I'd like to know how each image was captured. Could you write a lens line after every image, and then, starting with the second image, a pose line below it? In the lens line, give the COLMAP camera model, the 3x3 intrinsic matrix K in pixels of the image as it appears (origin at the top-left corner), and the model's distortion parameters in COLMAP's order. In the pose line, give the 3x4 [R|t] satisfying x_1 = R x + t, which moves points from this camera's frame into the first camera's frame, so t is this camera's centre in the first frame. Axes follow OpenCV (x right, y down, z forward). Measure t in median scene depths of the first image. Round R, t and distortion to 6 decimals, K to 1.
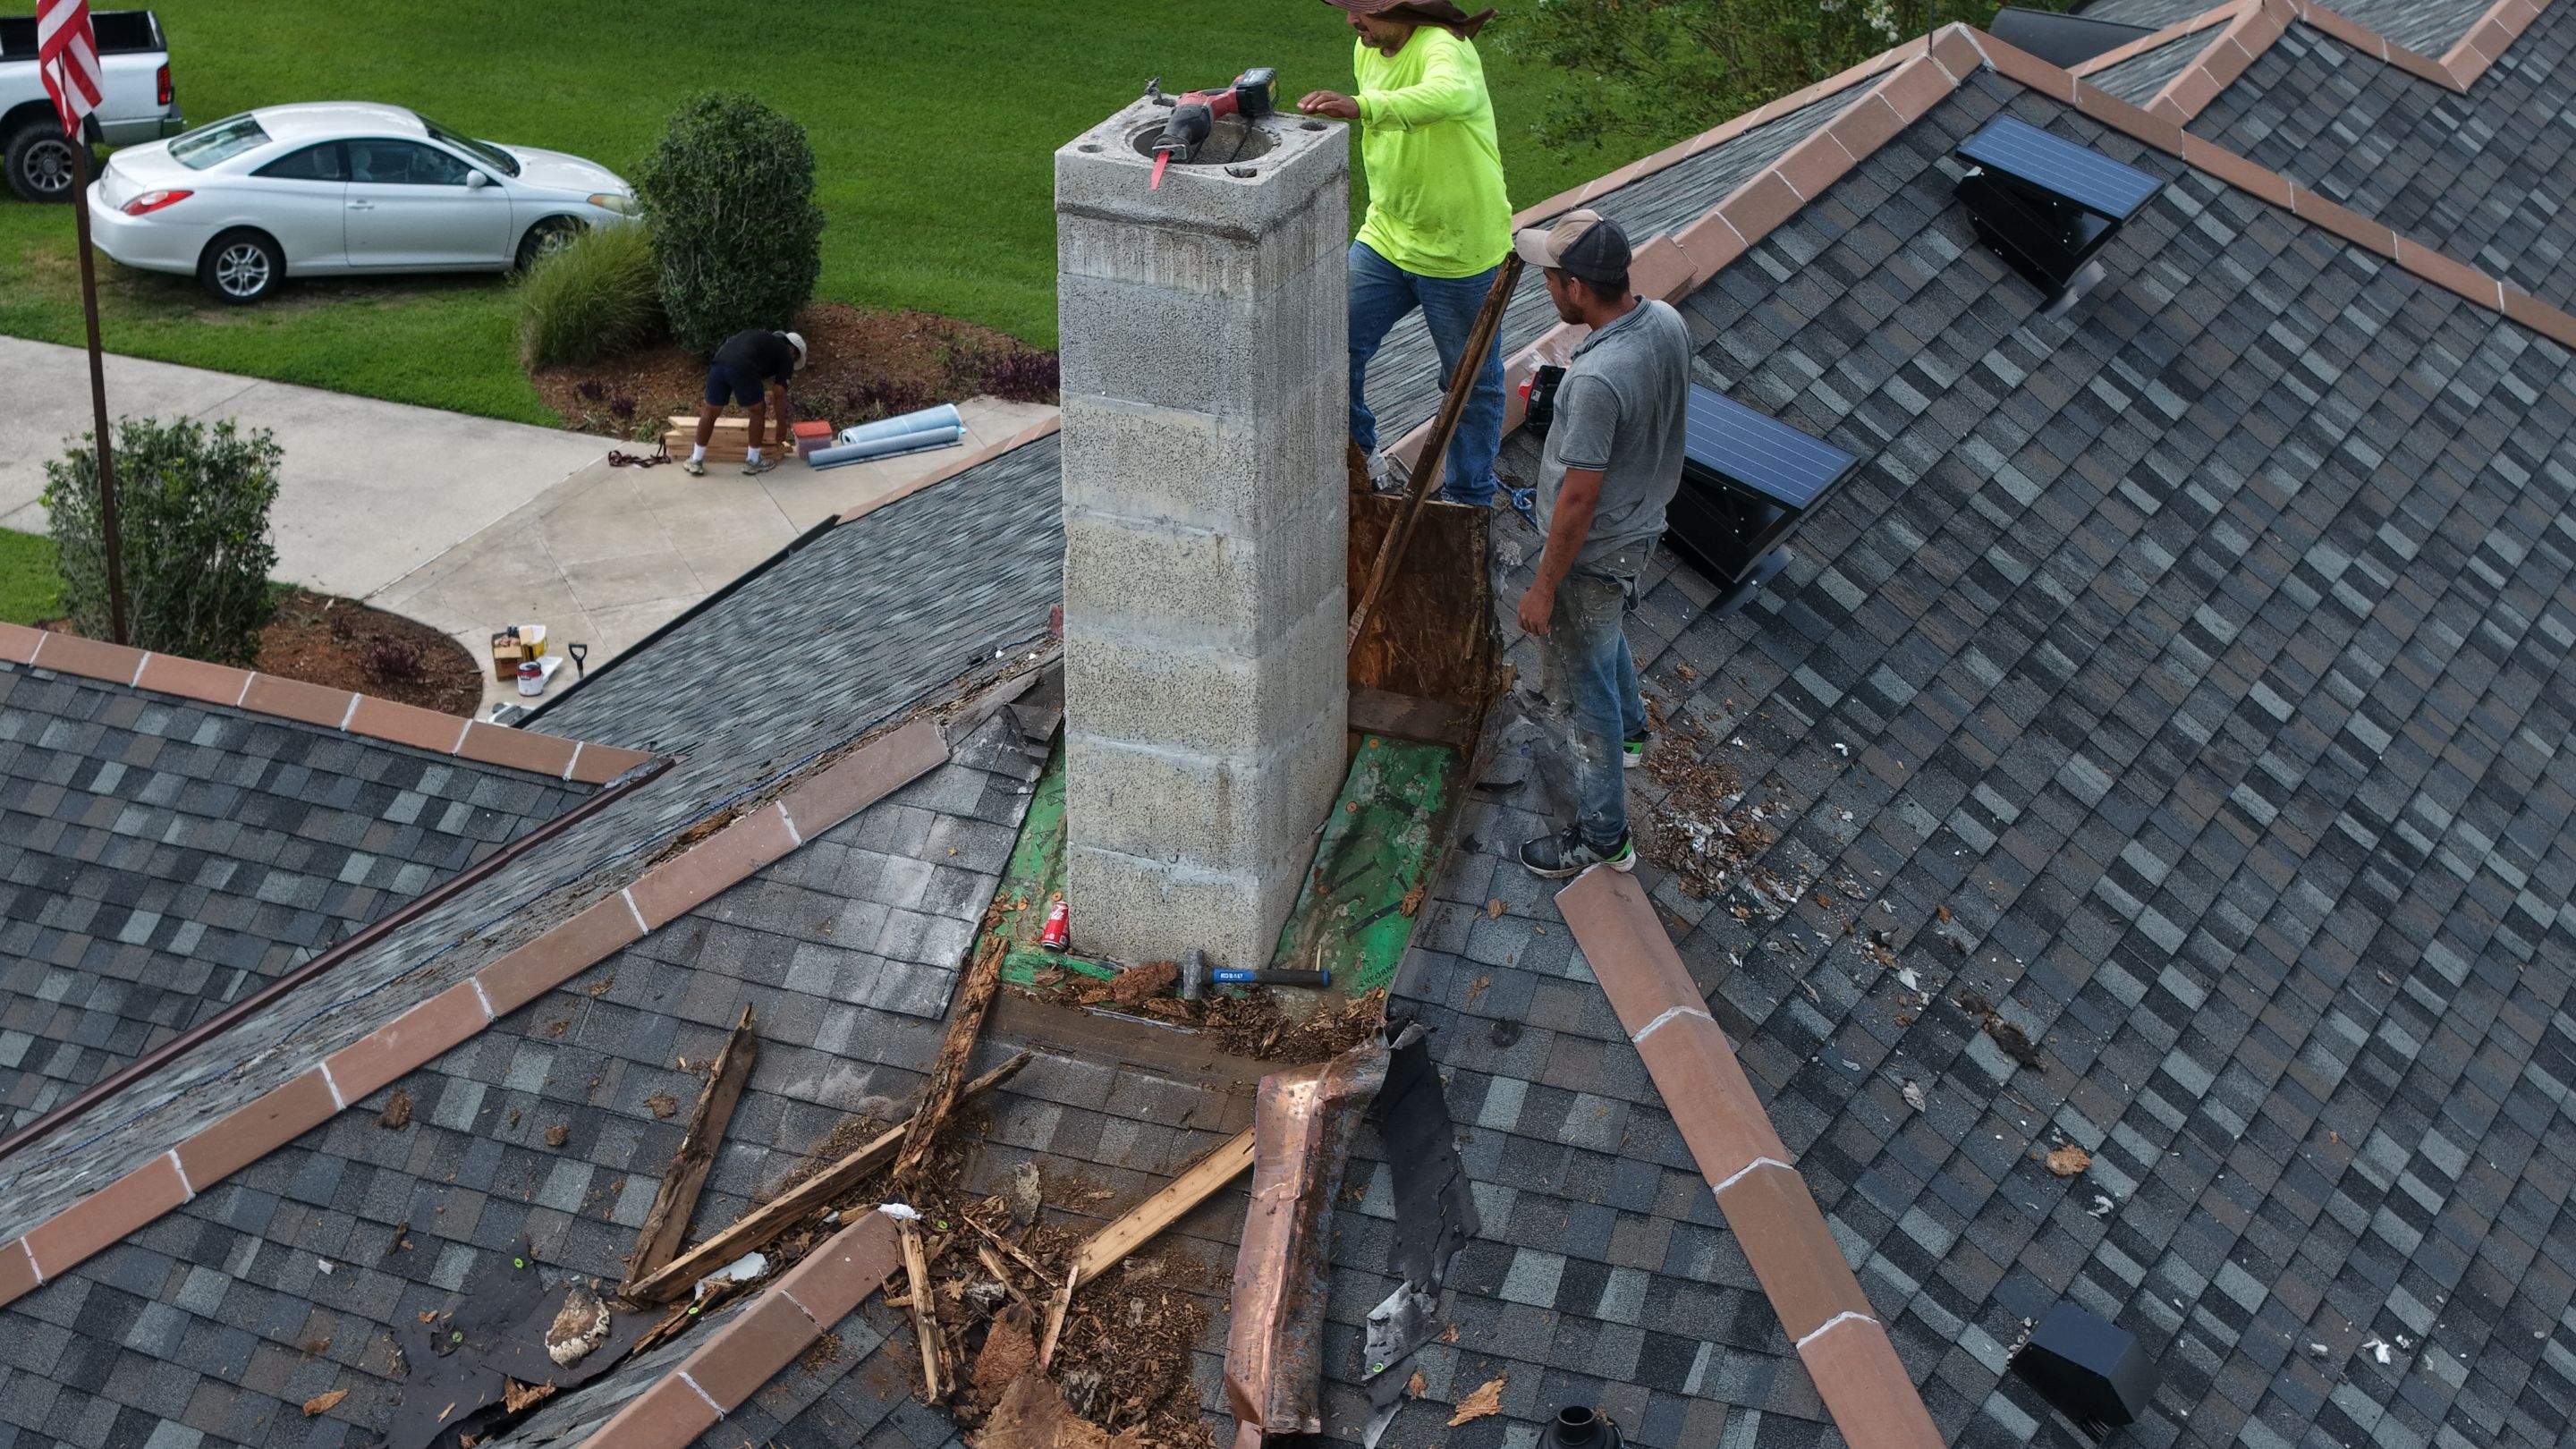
lens RADIAL K [[5415.1, 0, 1284.8], [0, 5415.1, 725.1], [0, 0, 1]] dist [-0.145215, 0.000000]
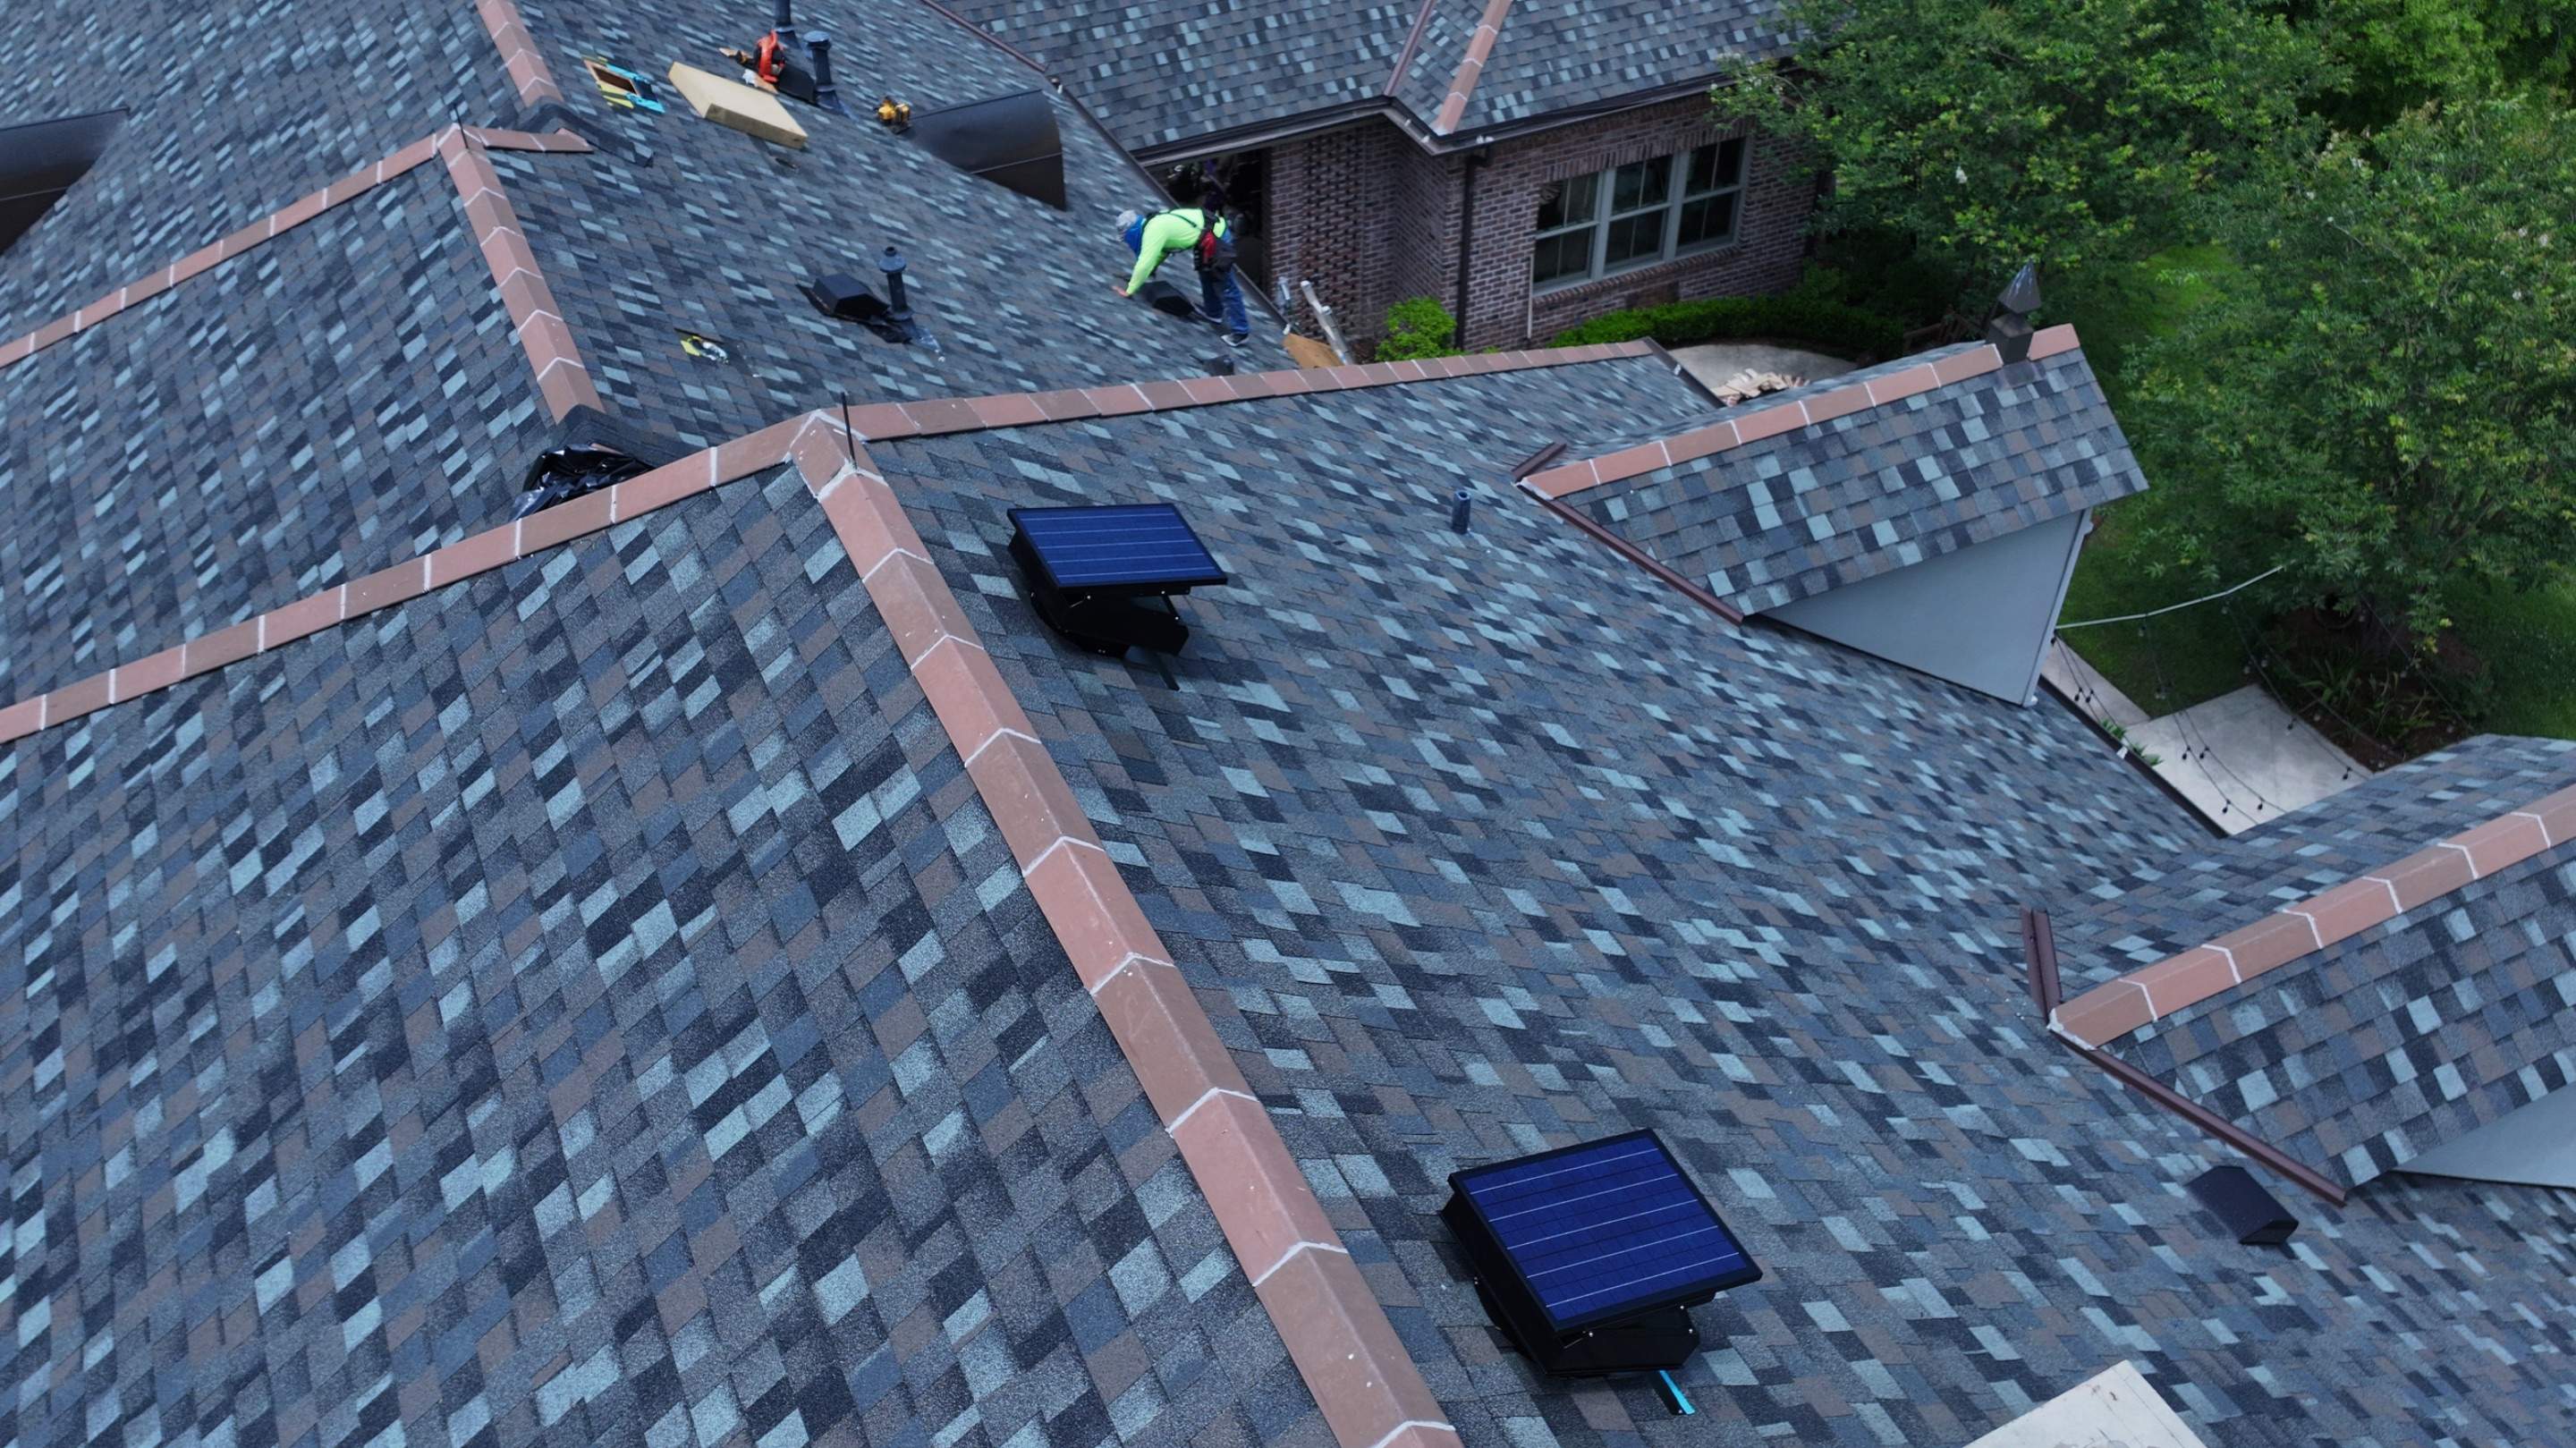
lens RADIAL K [[2093.0, 0, 1282.2], [0, 2093.0, 728.6], [0, 0, 1]] dist [0.007480, -0.002782]
pose [[0.618268, -0.519318, 0.589961, -0.104507], [0.312806, 0.851192, 0.421455, -0.289885], [-0.721039, -0.076028, 0.688711, 0.902983]]
